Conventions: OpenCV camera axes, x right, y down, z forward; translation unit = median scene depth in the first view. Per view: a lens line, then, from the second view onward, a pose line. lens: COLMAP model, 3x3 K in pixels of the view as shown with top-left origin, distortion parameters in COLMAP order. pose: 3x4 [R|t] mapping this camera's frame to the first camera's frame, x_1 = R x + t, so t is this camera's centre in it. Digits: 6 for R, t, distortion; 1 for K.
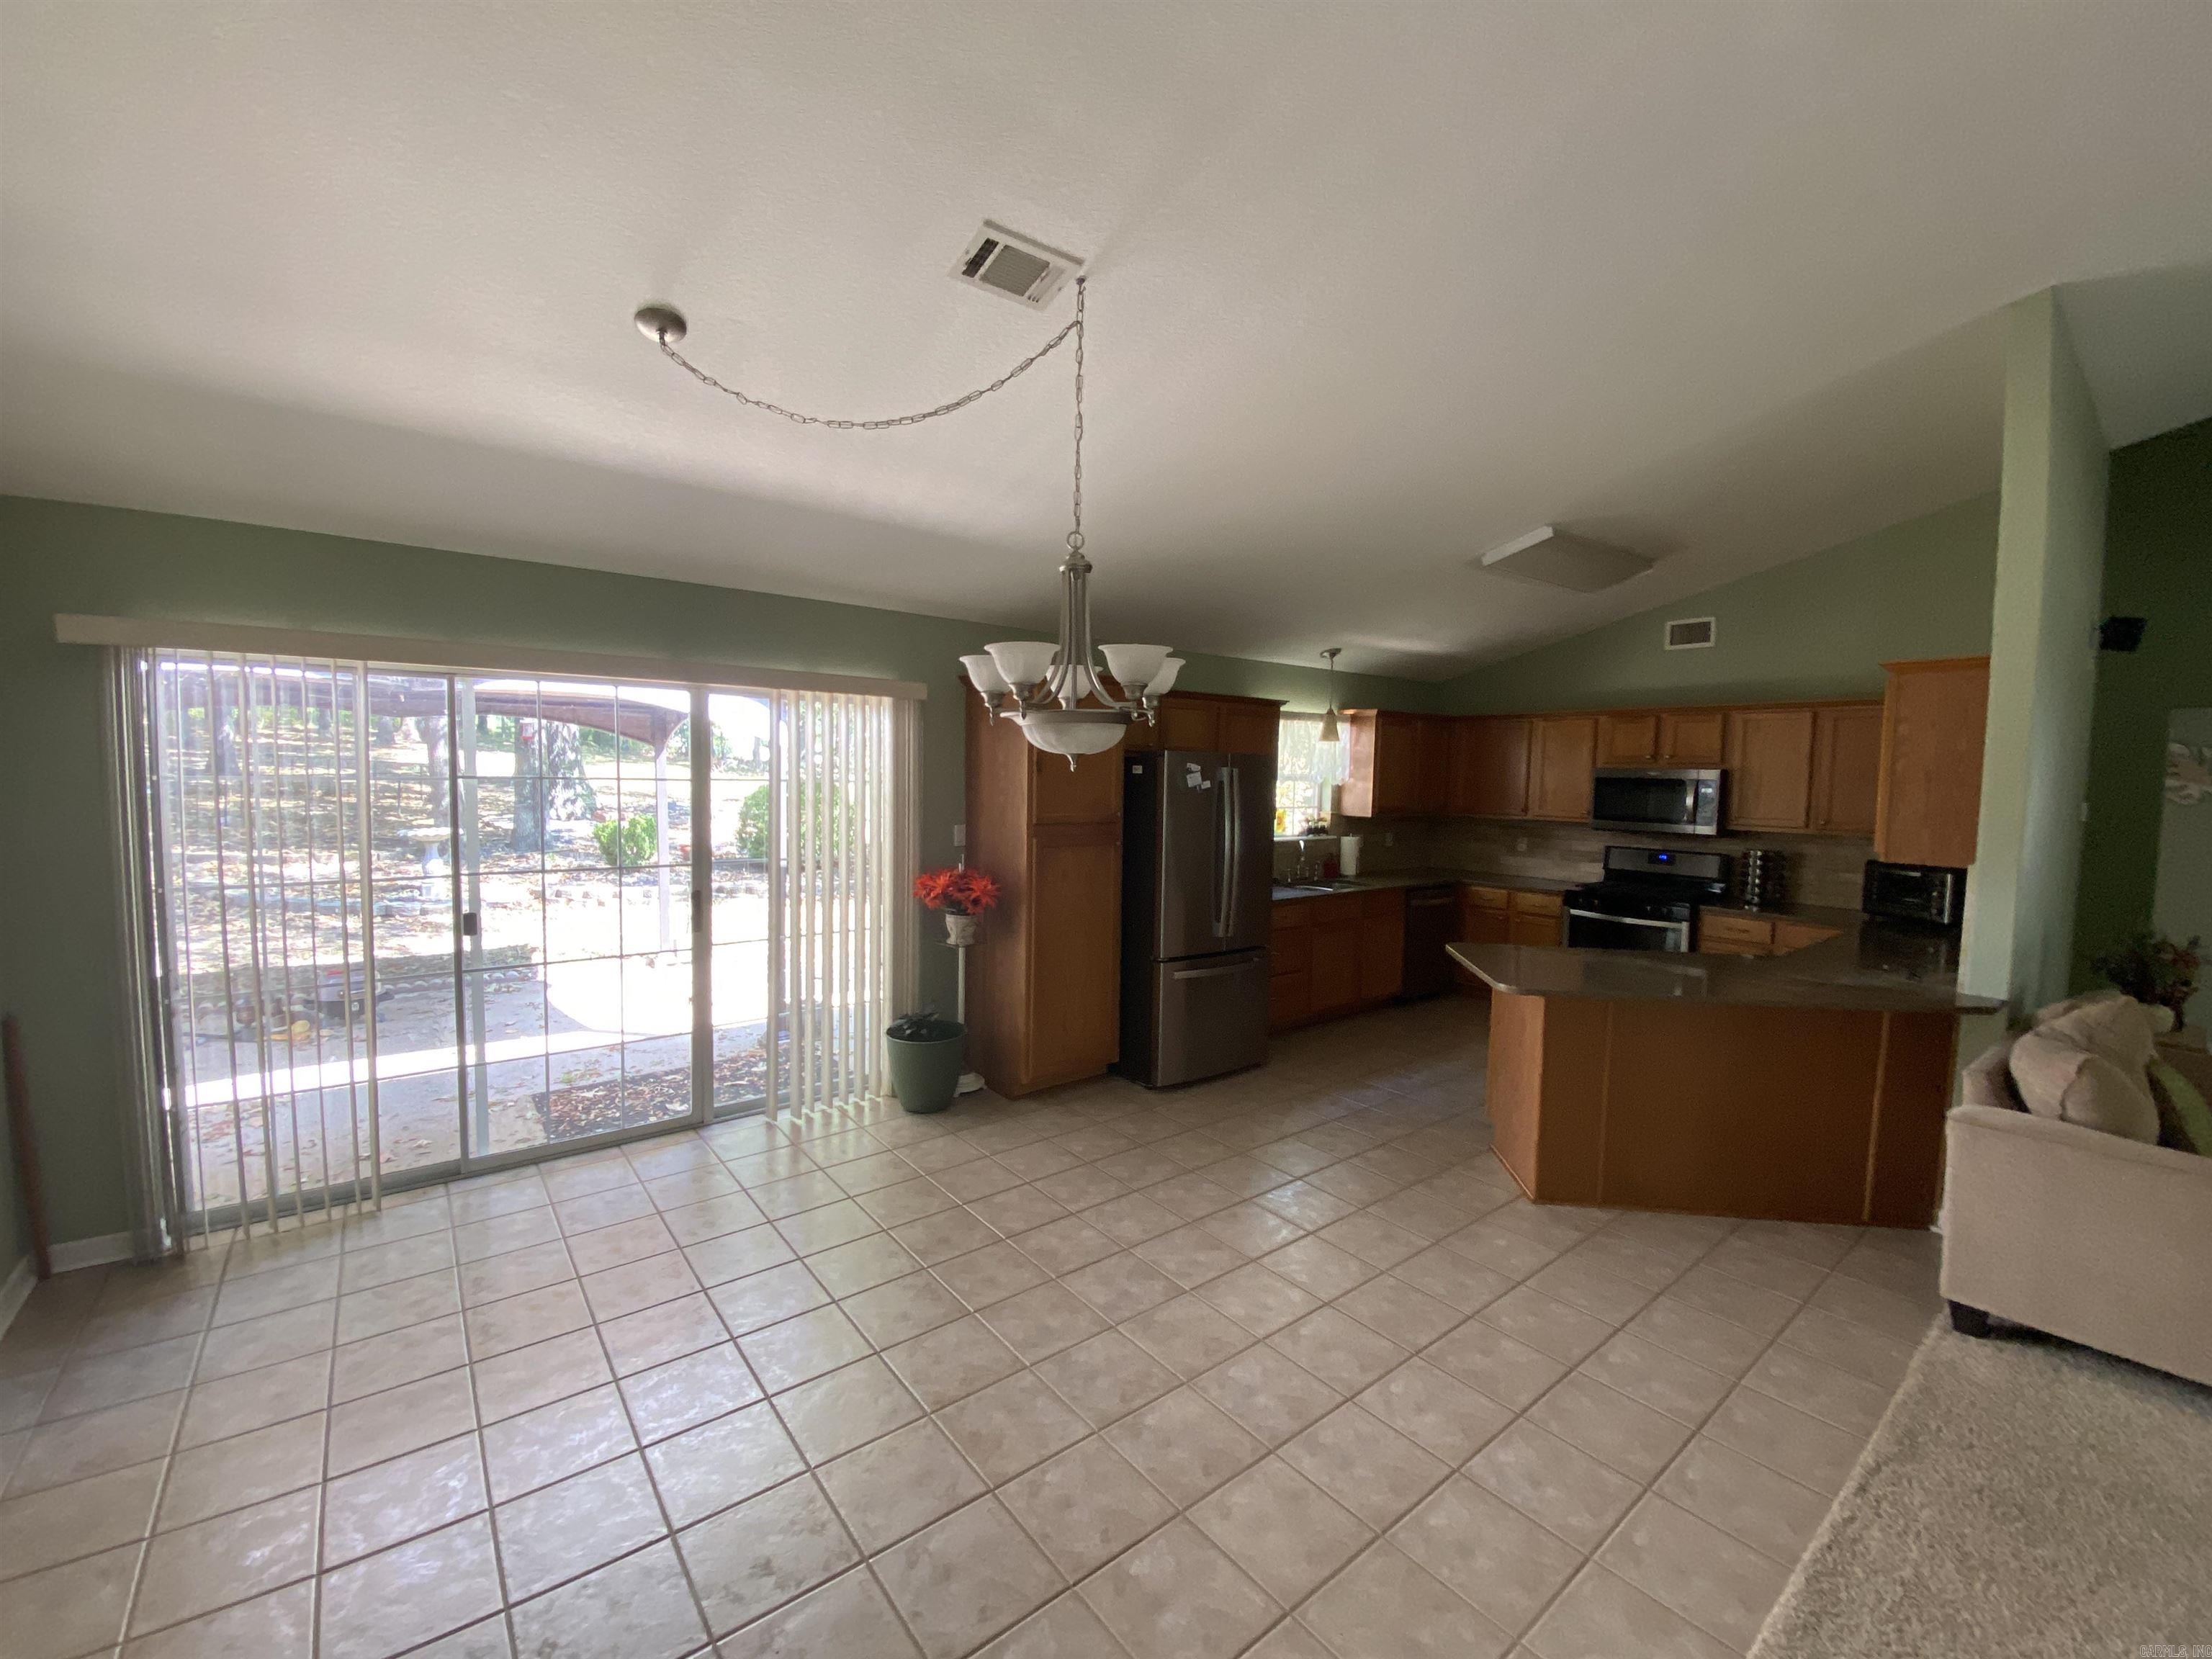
lens RADIAL K [[886.2, 0, 1081.3], [0, 886.2, 829.4], [0, 0, 1]] dist [0.012653, -0.016475]
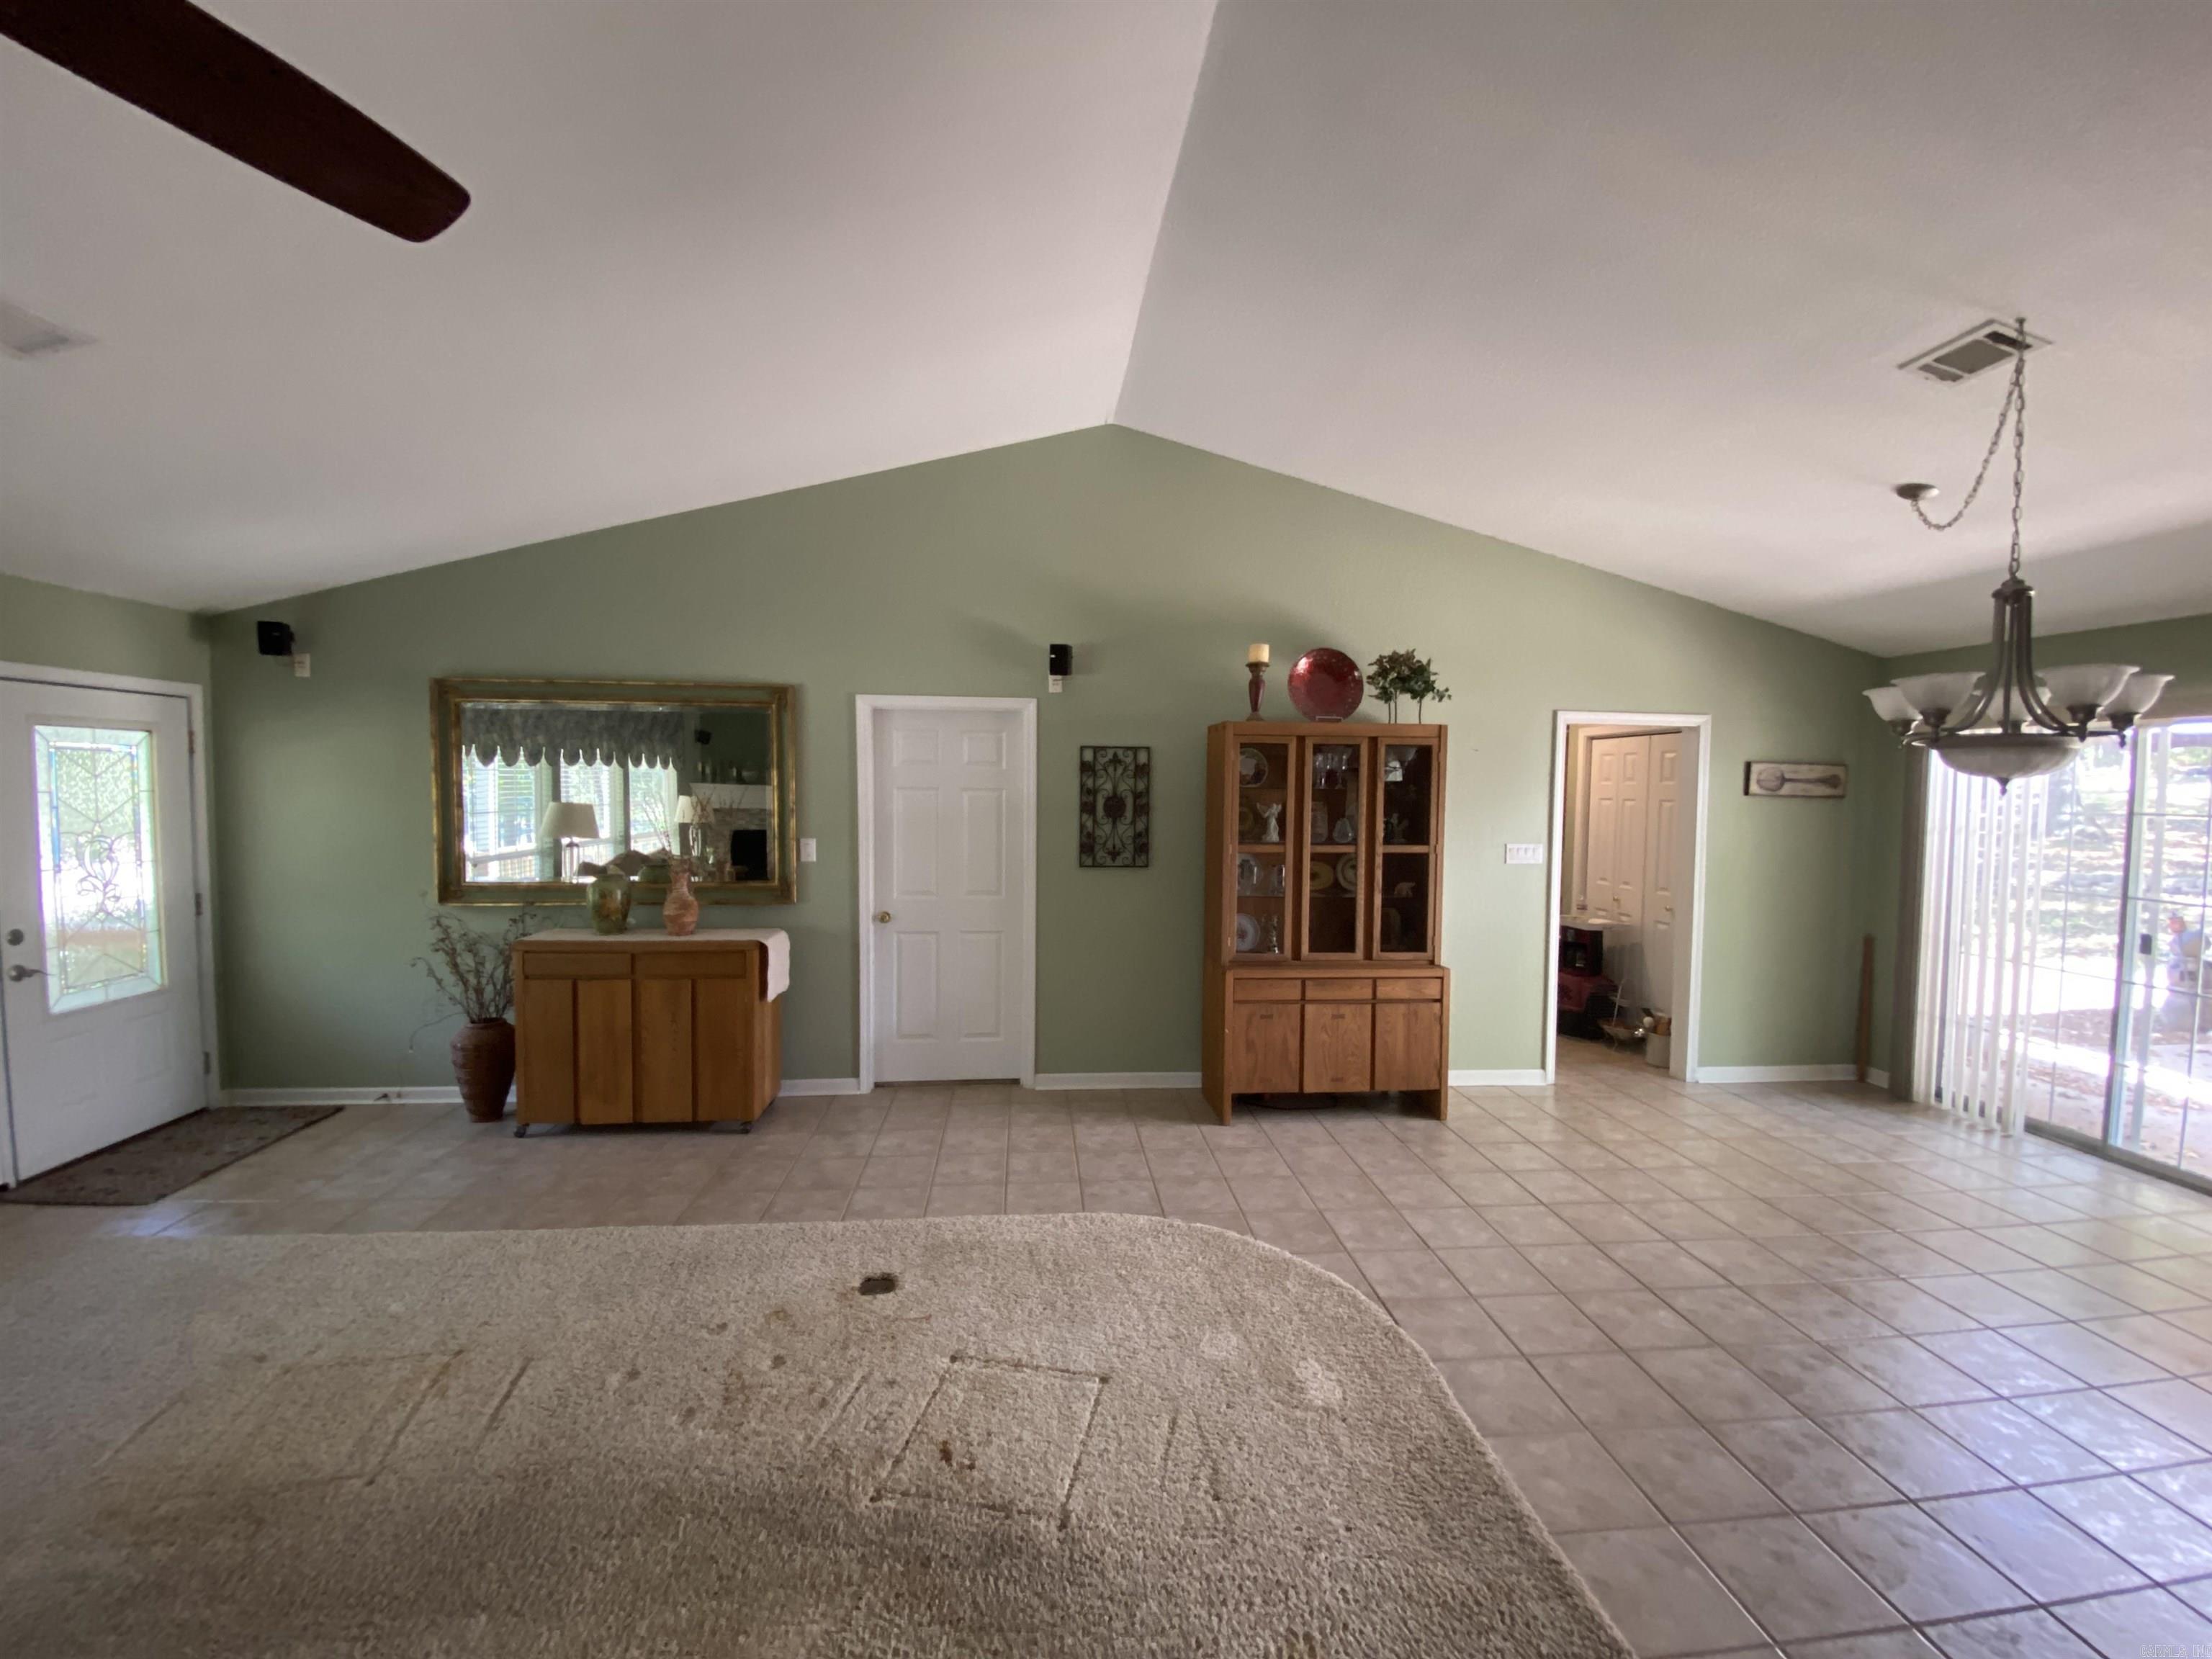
lens RADIAL K [[886.2, 0, 1100.4], [0, 886.2, 824.7], [0, 0, 1]] dist [0.012653, -0.016475]
pose [[-0.534925, 0.016150, -0.844745, 0.851531], [-0.073422, 0.995146, 0.065519, -0.013751], [0.841704, 0.097071, -0.531142, 0.420880]]
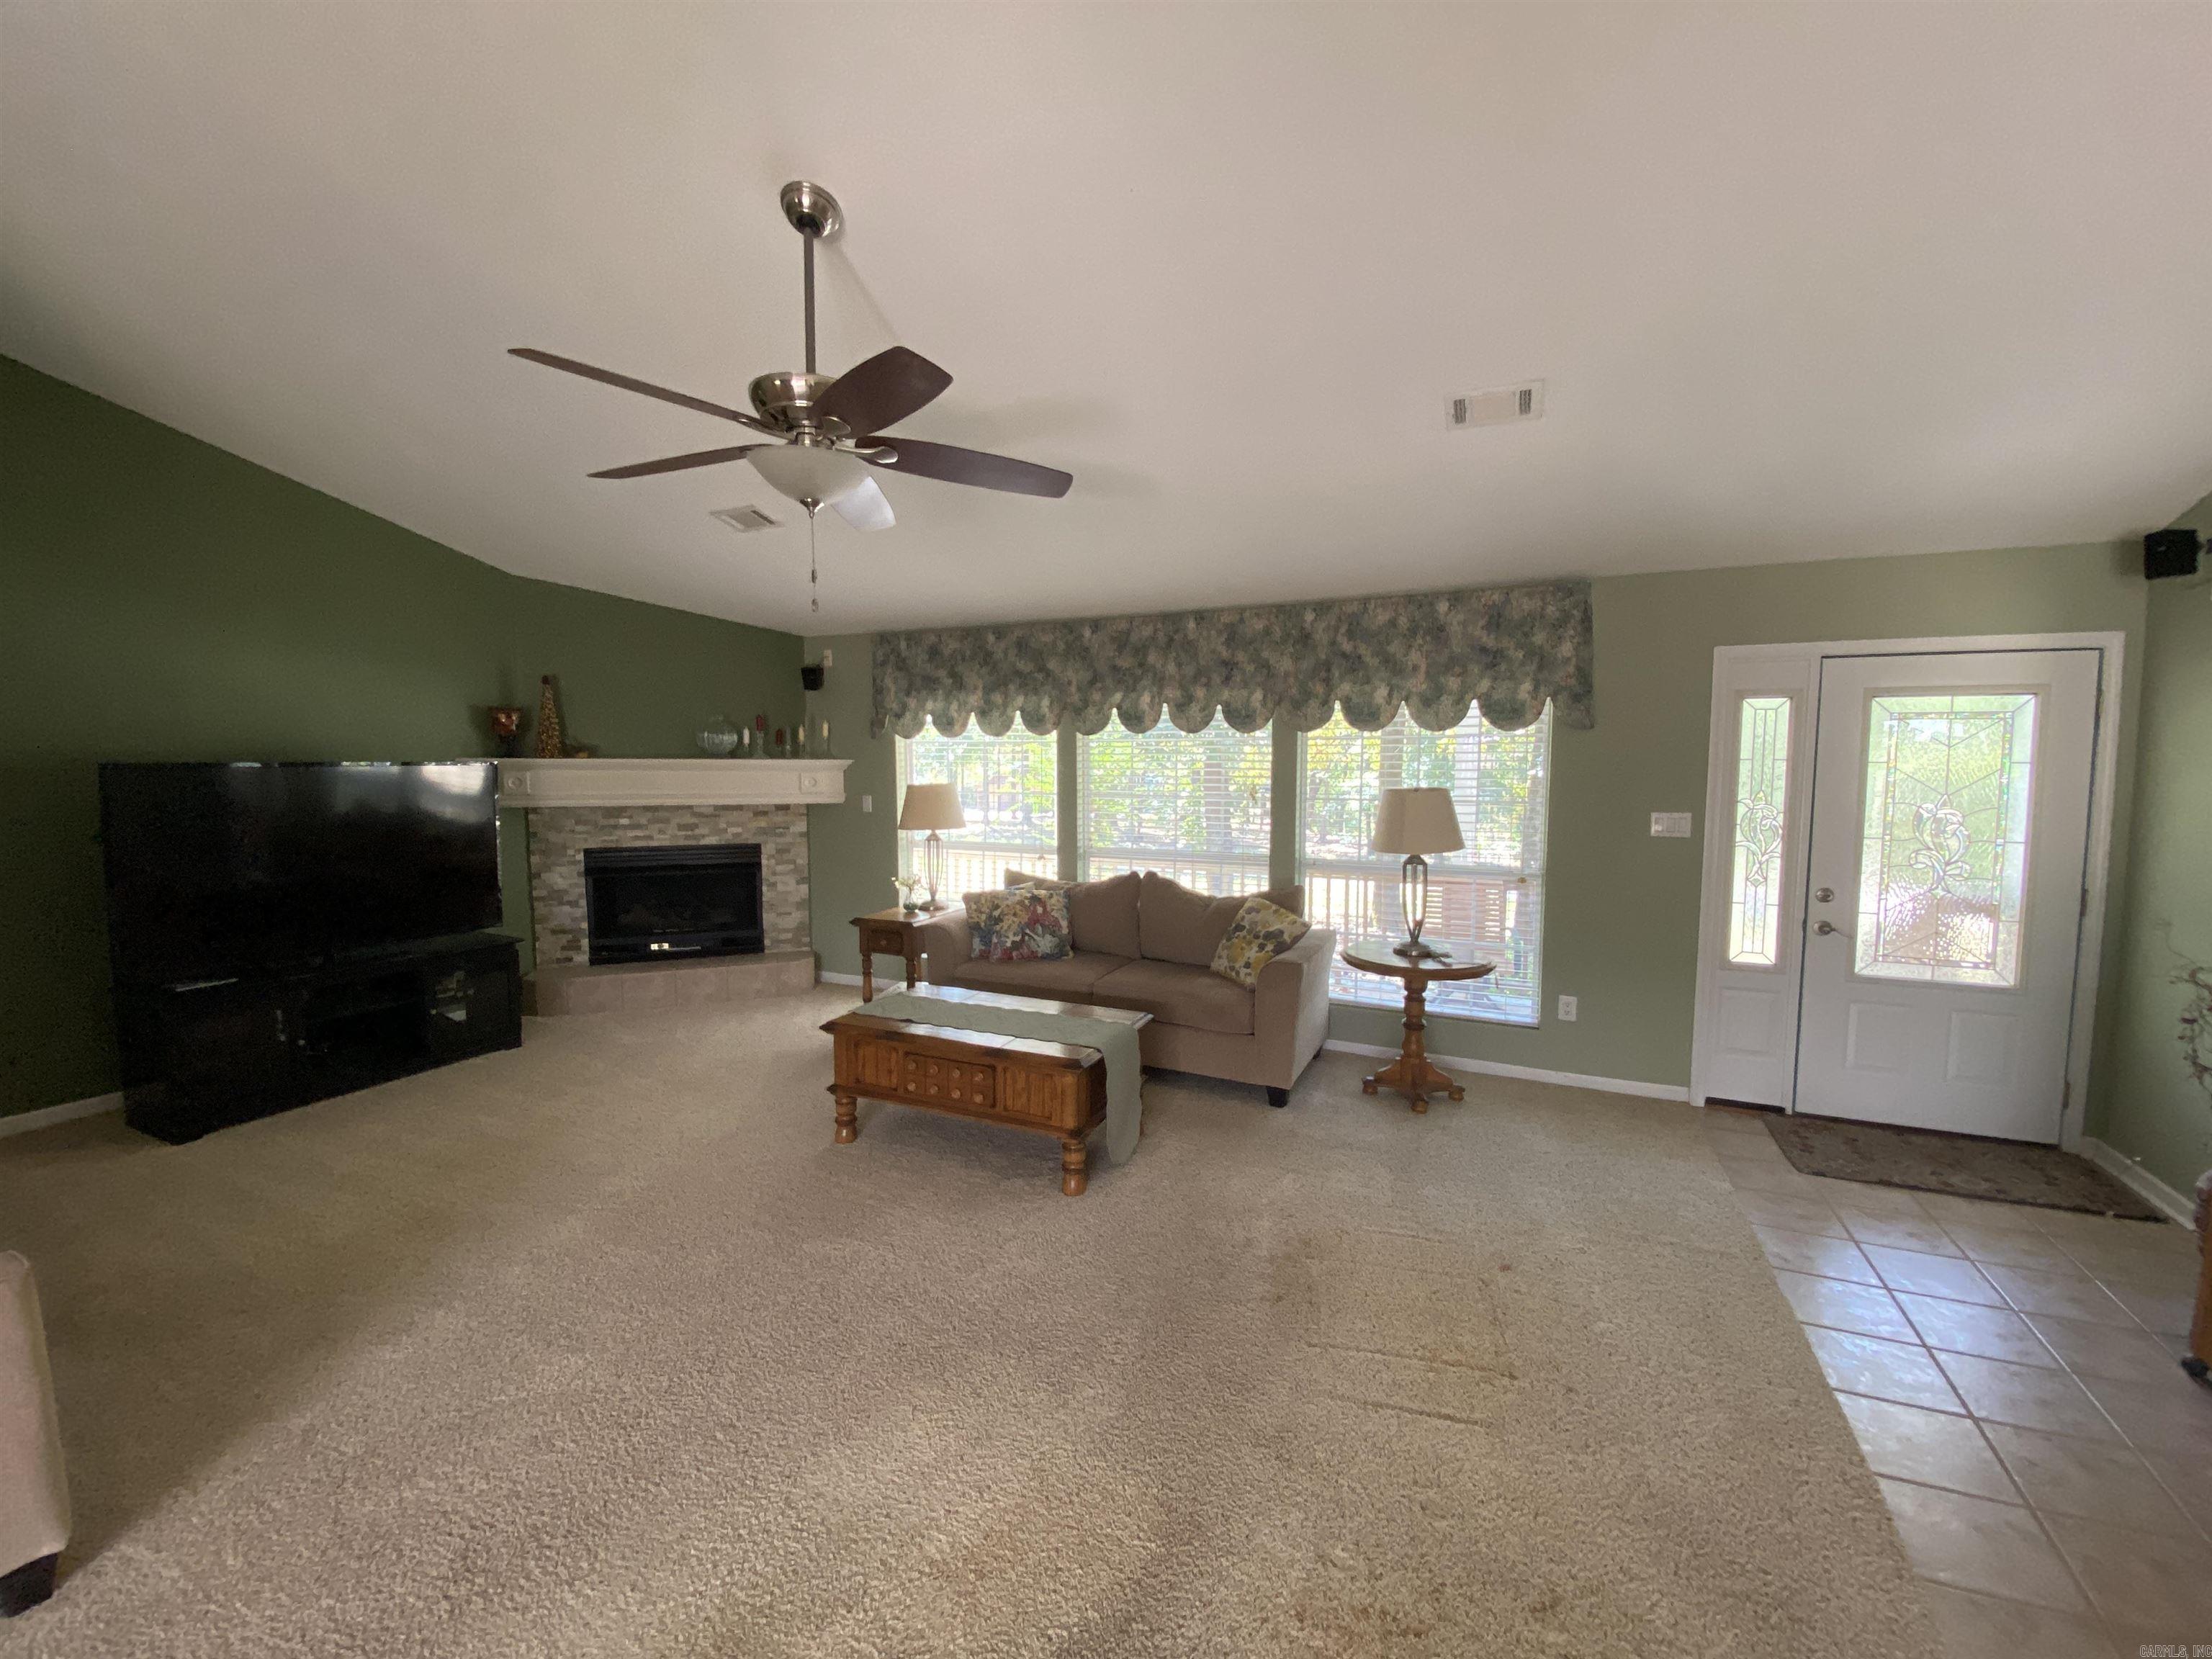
lens RADIAL K [[886.2, 0, 1096.9], [0, 886.2, 832.2], [0, 0, 1]] dist [0.012653, -0.016475]
pose [[-0.468856, -0.088729, 0.878807, 0.189640], [0.050052, 0.990674, 0.126727, 0.005209], [-0.881855, 0.103402, -0.460043, 0.182429]]
